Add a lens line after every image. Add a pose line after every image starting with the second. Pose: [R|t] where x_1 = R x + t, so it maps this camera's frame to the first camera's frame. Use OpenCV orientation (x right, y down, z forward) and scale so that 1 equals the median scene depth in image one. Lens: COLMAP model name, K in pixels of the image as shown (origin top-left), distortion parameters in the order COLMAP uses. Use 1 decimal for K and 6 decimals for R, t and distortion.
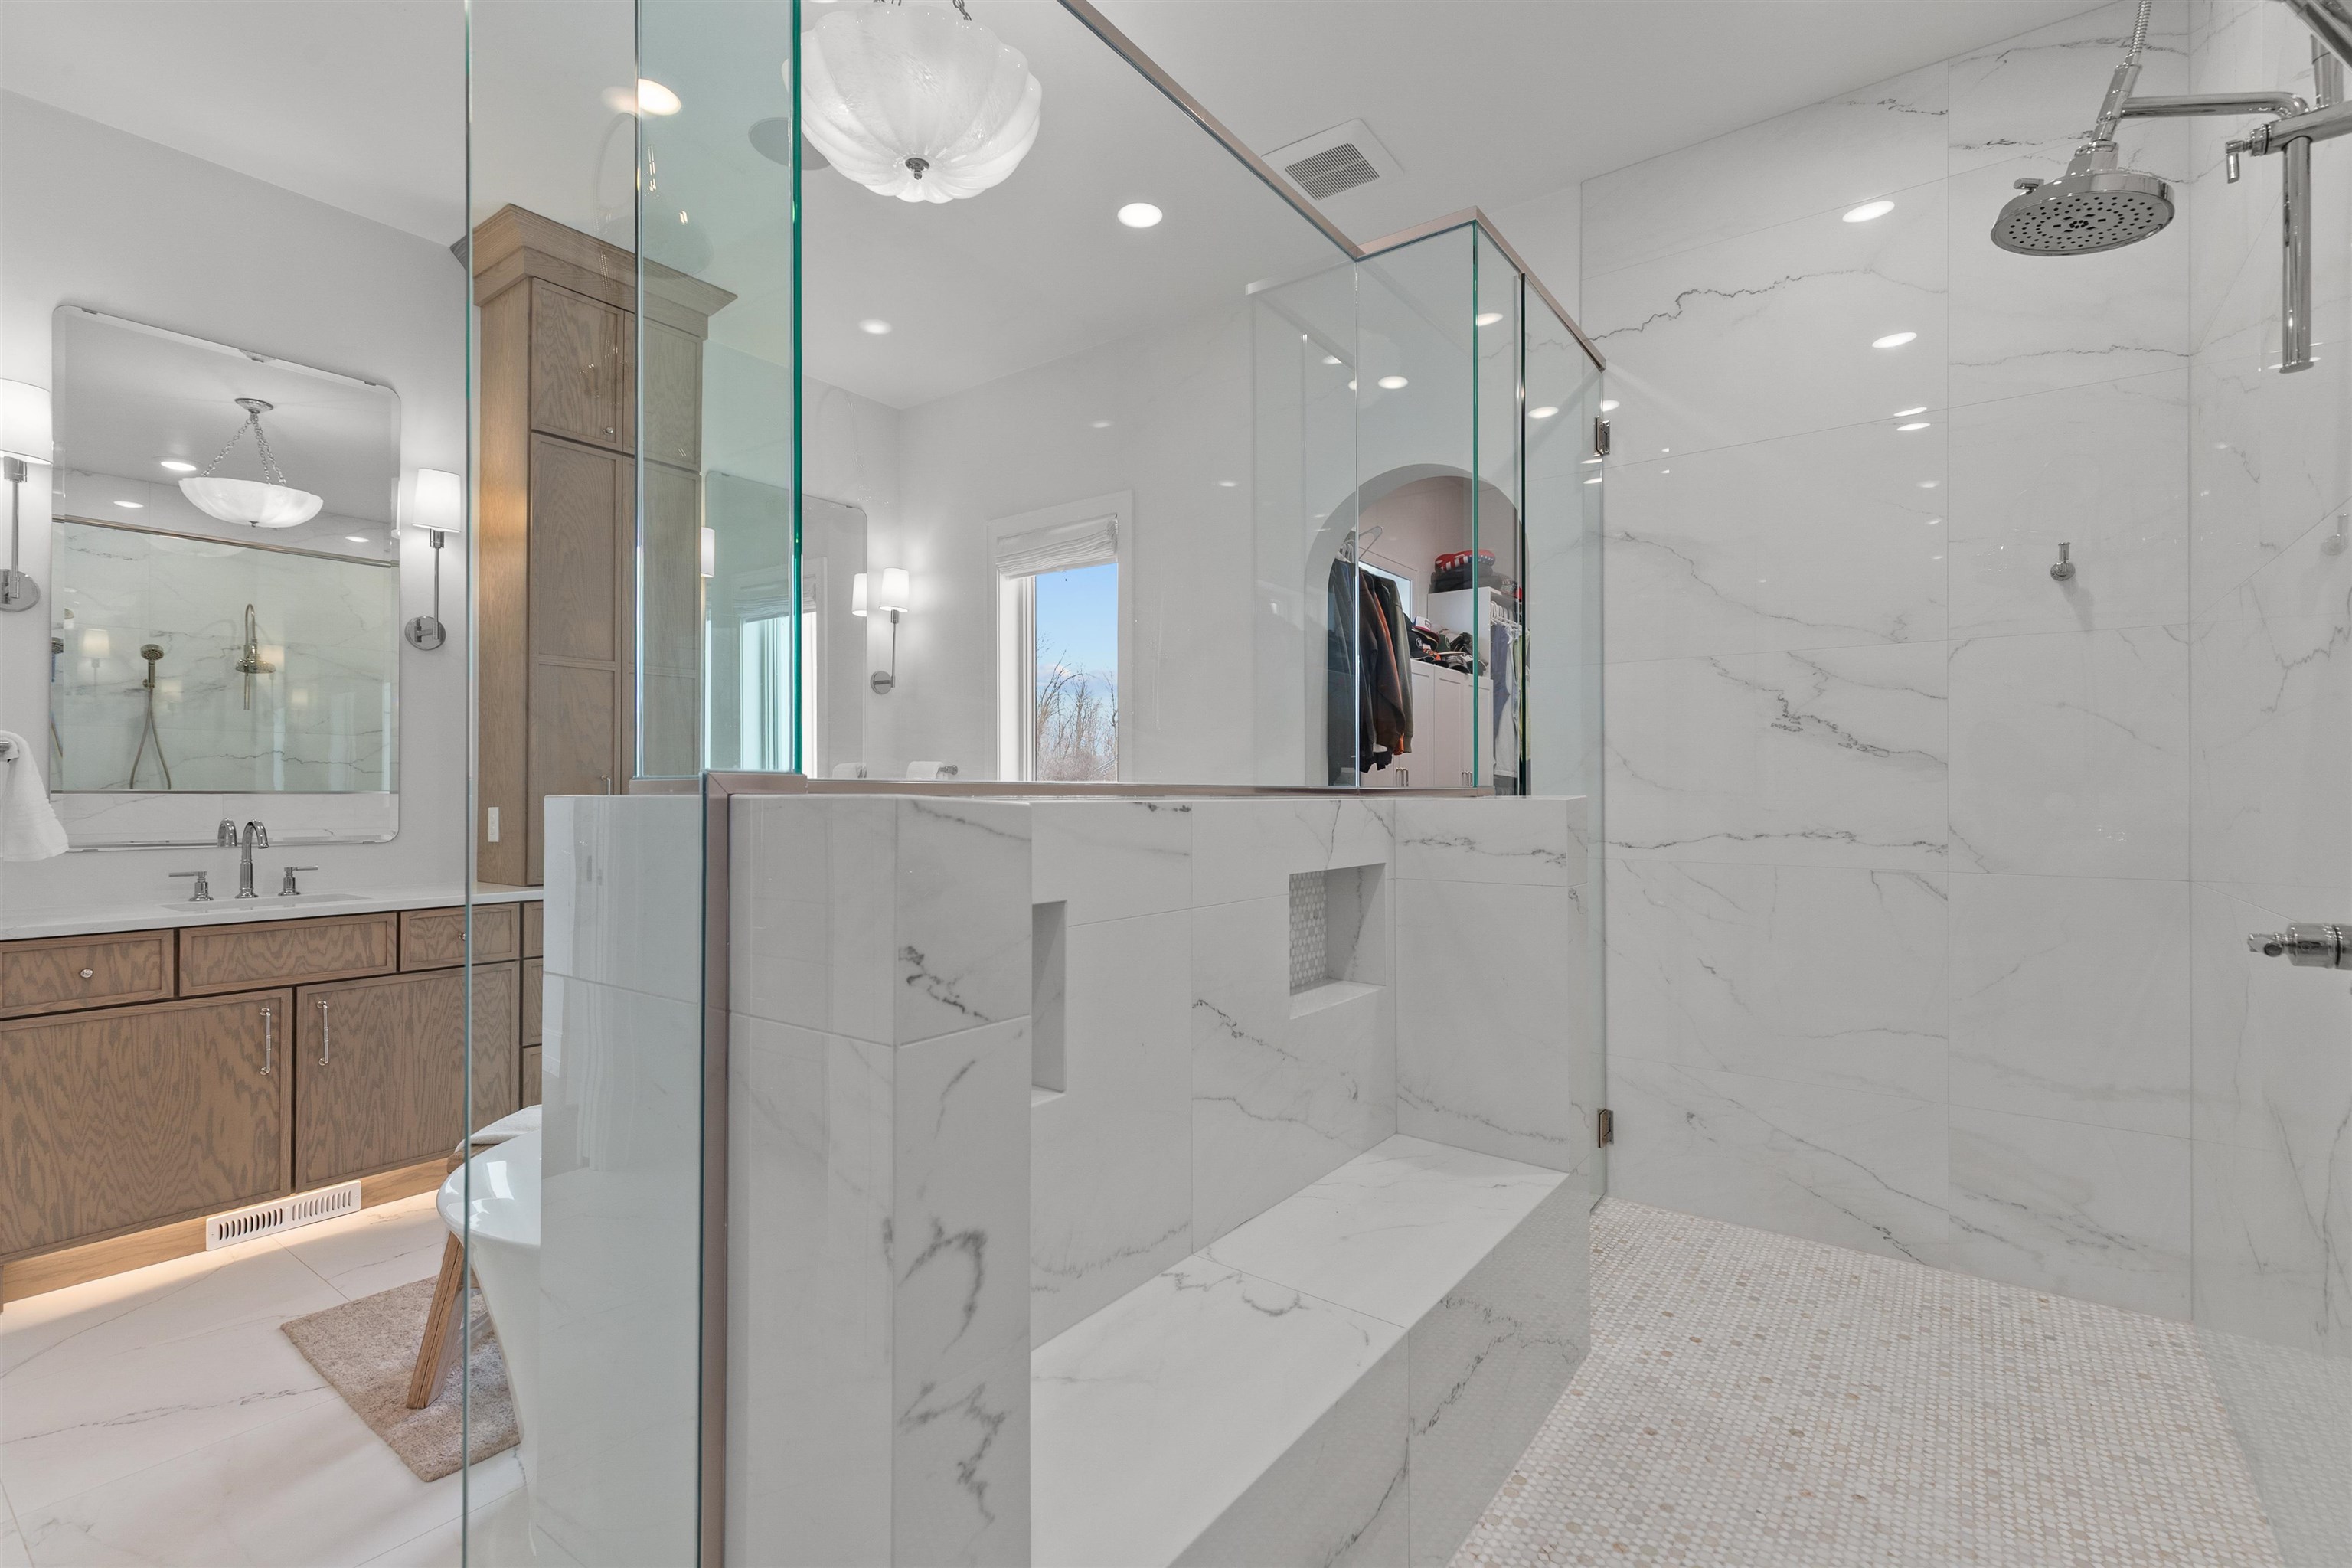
lens RADIAL K [[1061.1, 0, 1171.4], [0, 1061.1, 788.0], [0, 0, 1]] dist [0.011717, -0.002464]
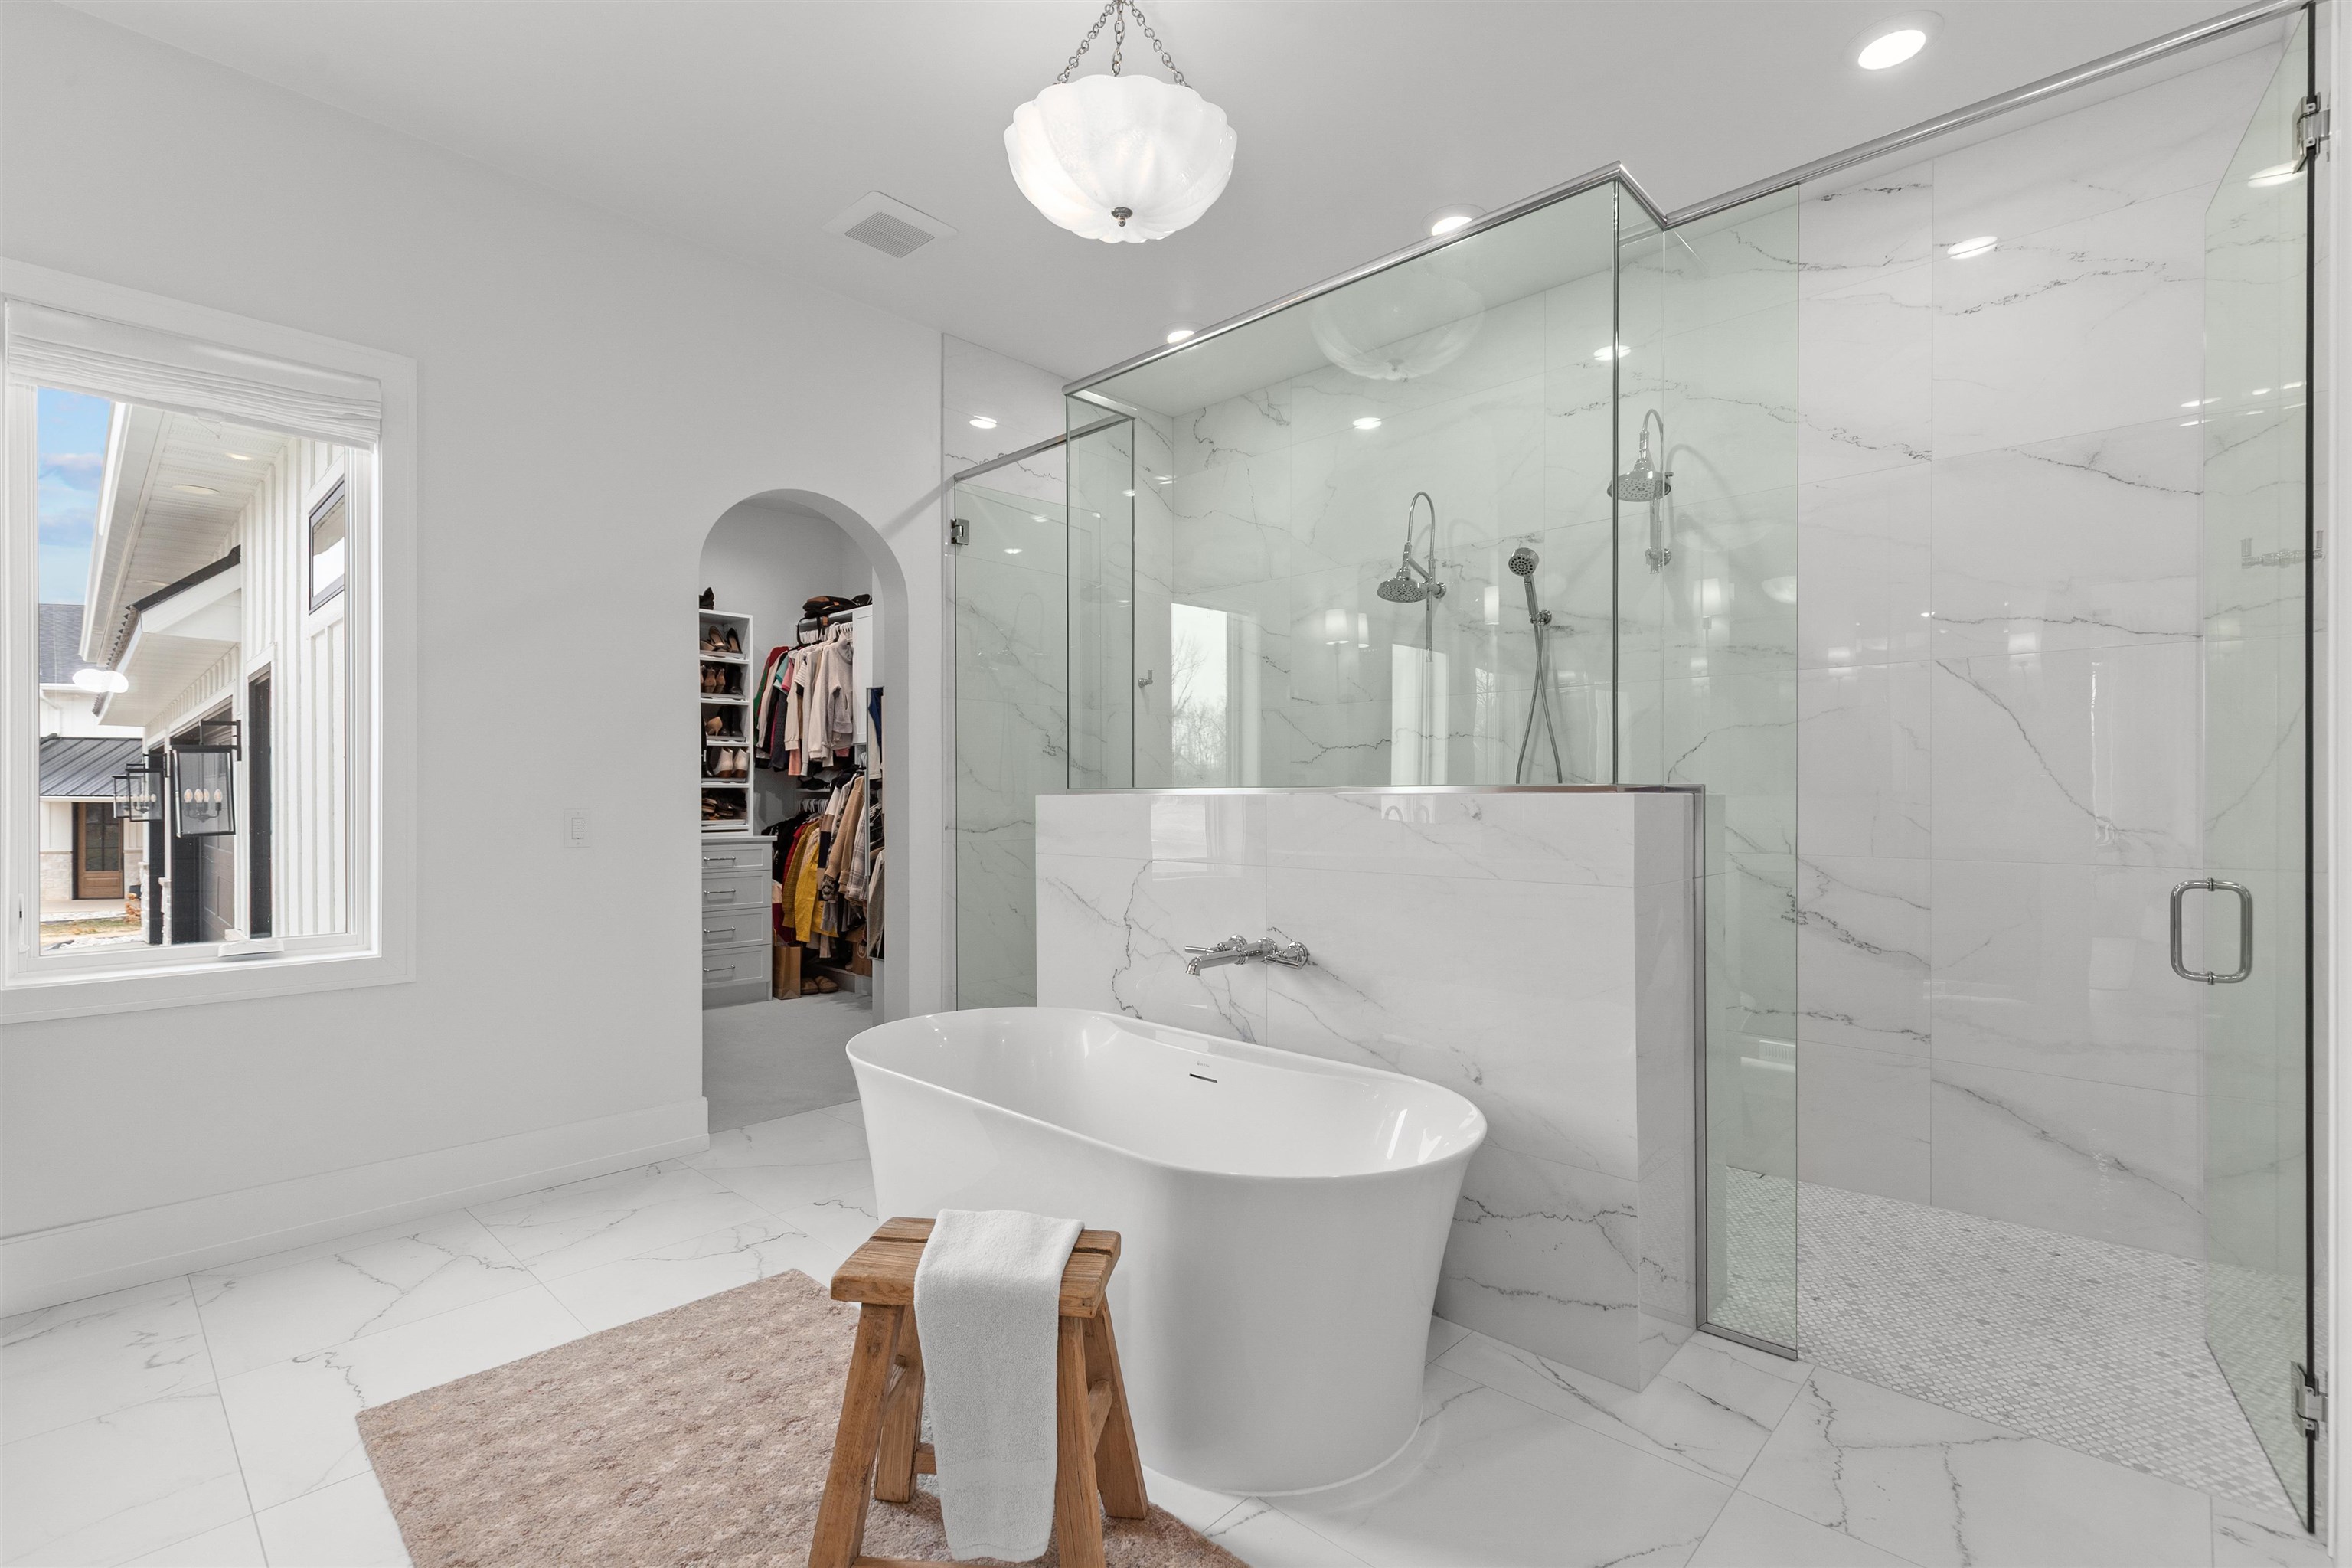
lens RADIAL K [[1061.1, 0, 1169.7], [0, 1061.1, 788.9], [0, 0, 1]] dist [0.011717, -0.002464]
pose [[0.128002, 0.002992, 0.991769, -0.954436], [-0.005871, 0.999980, -0.002259, 0.000858], [-0.991757, -0.005534, 0.128017, 0.589921]]
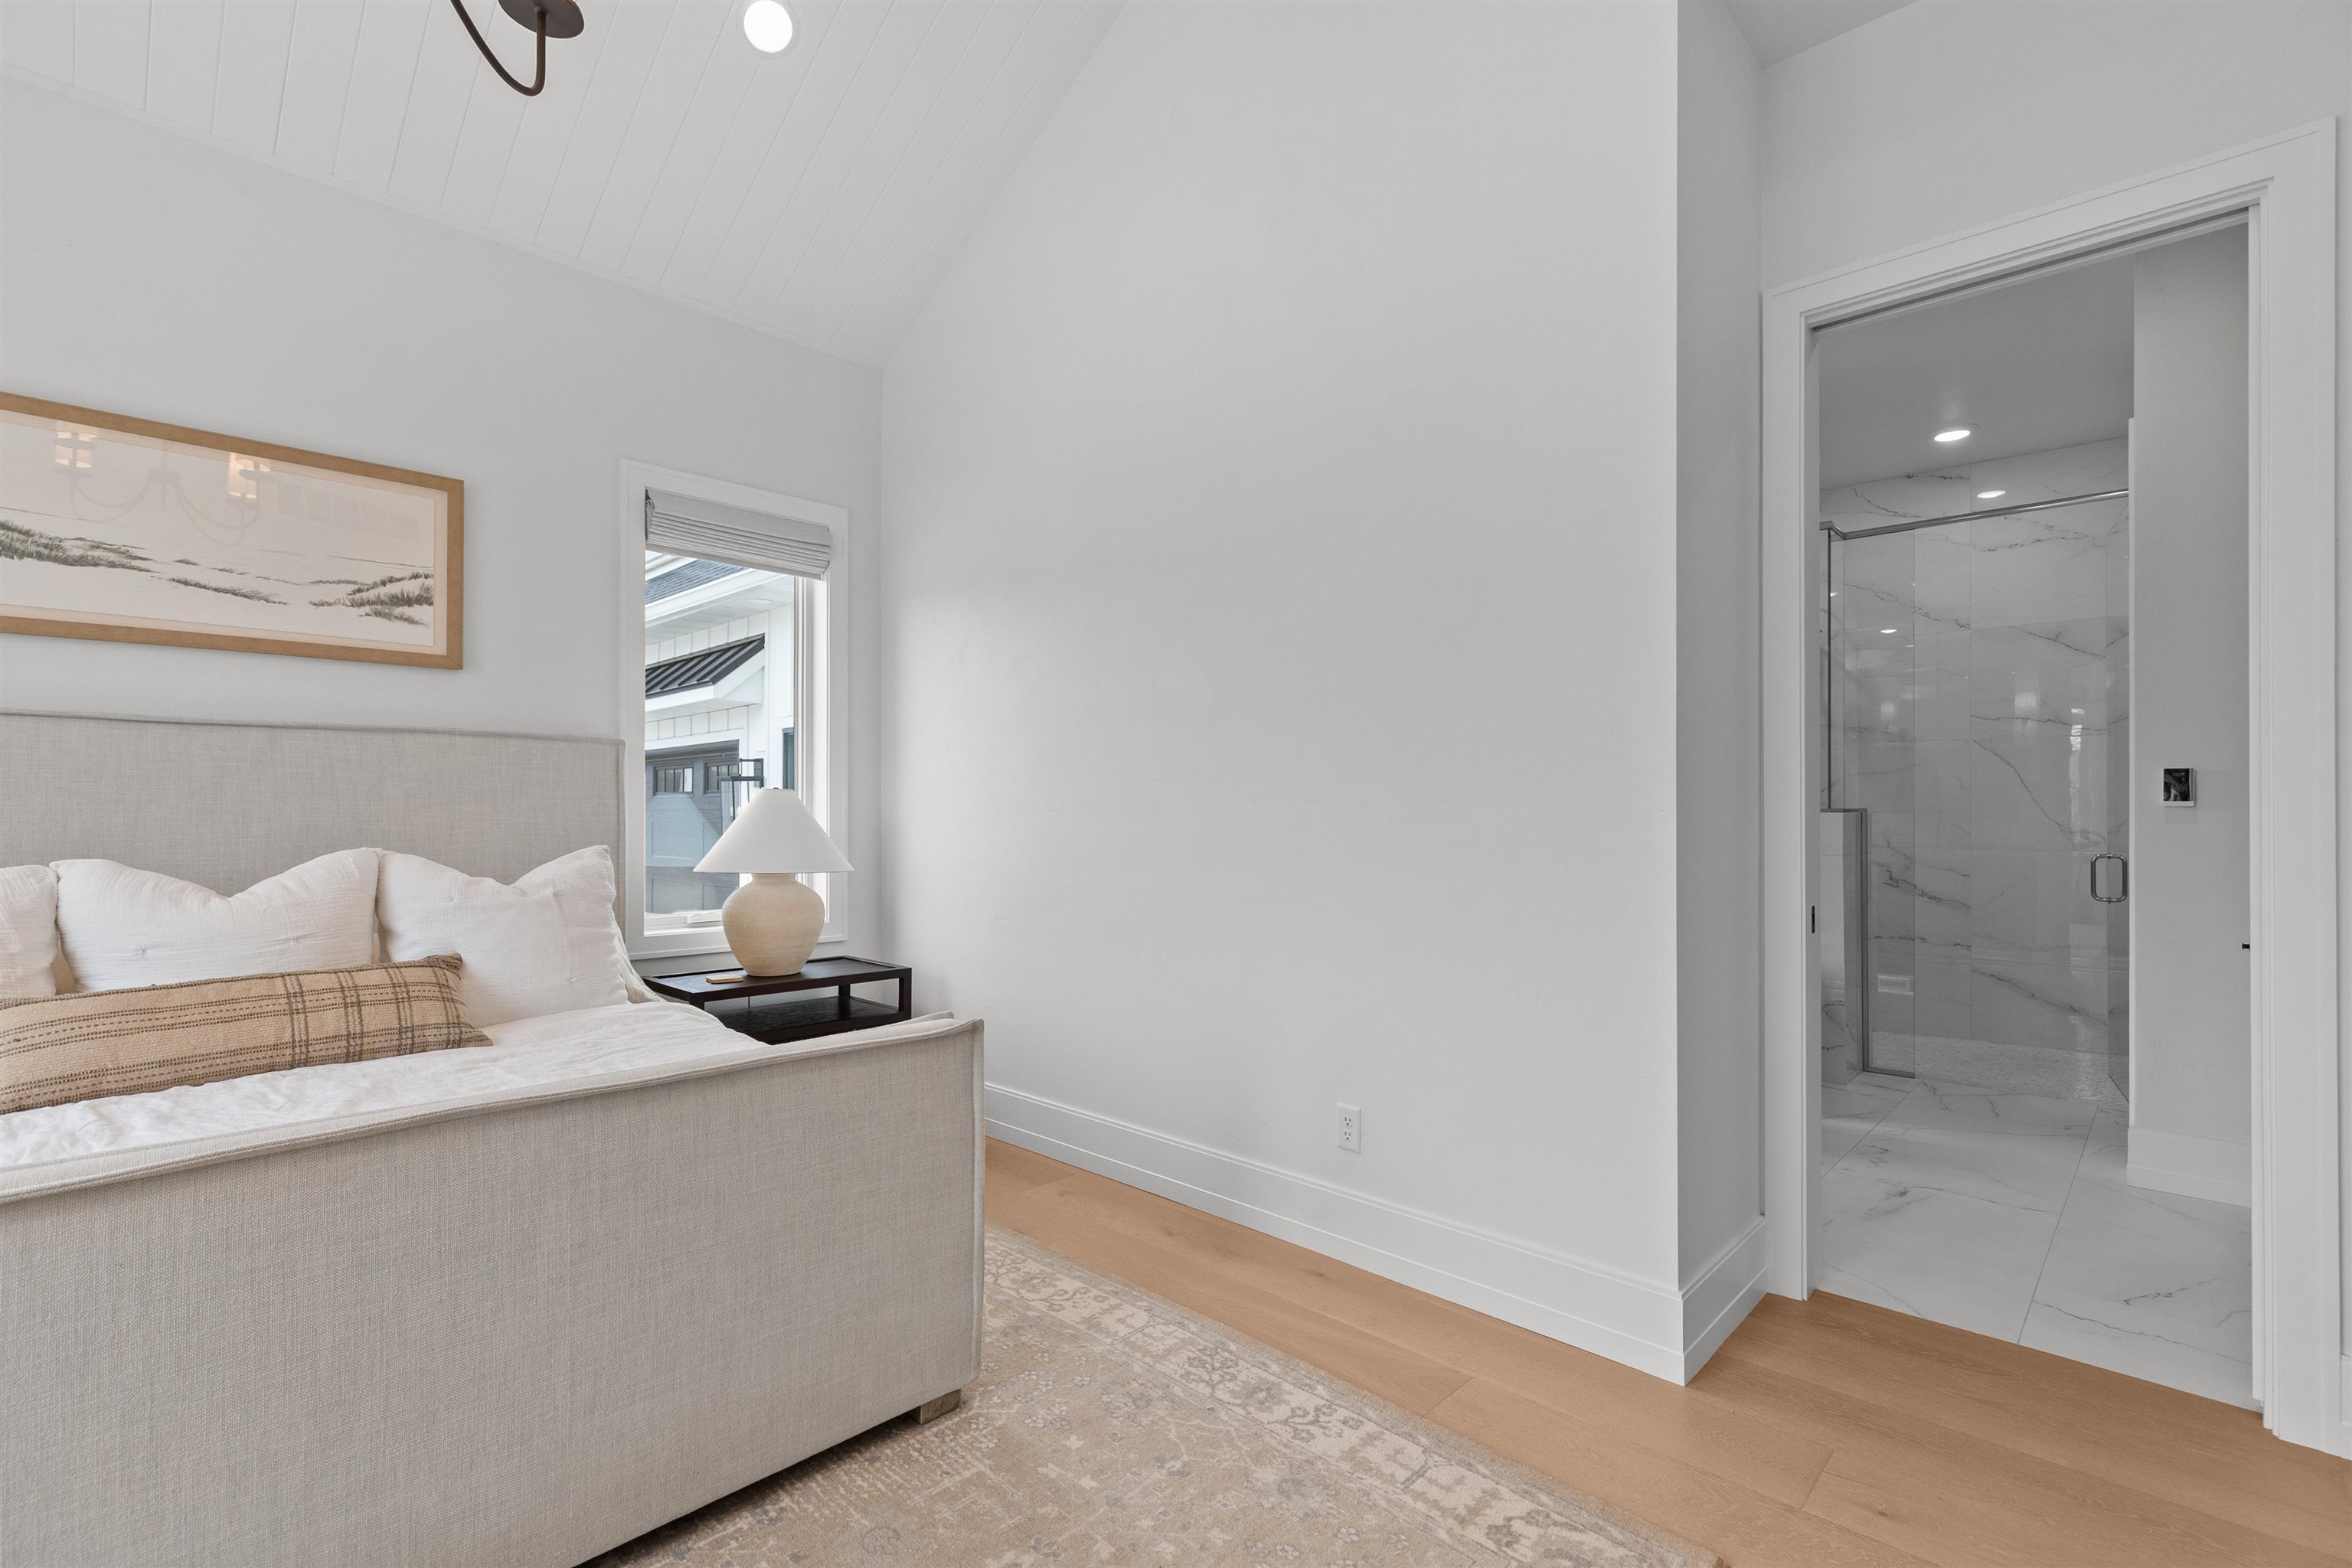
lens RADIAL K [[1061.1, 0, 1171.3], [0, 1061.1, 798.7], [0, 0, 1]] dist [0.011717, -0.002464]
pose [[0.130732, 0.010399, 0.991363, -1.882294], [-0.009064, 0.999916, -0.009293, 0.003893], [-0.991376, -0.007771, 0.130816, 1.140158]]
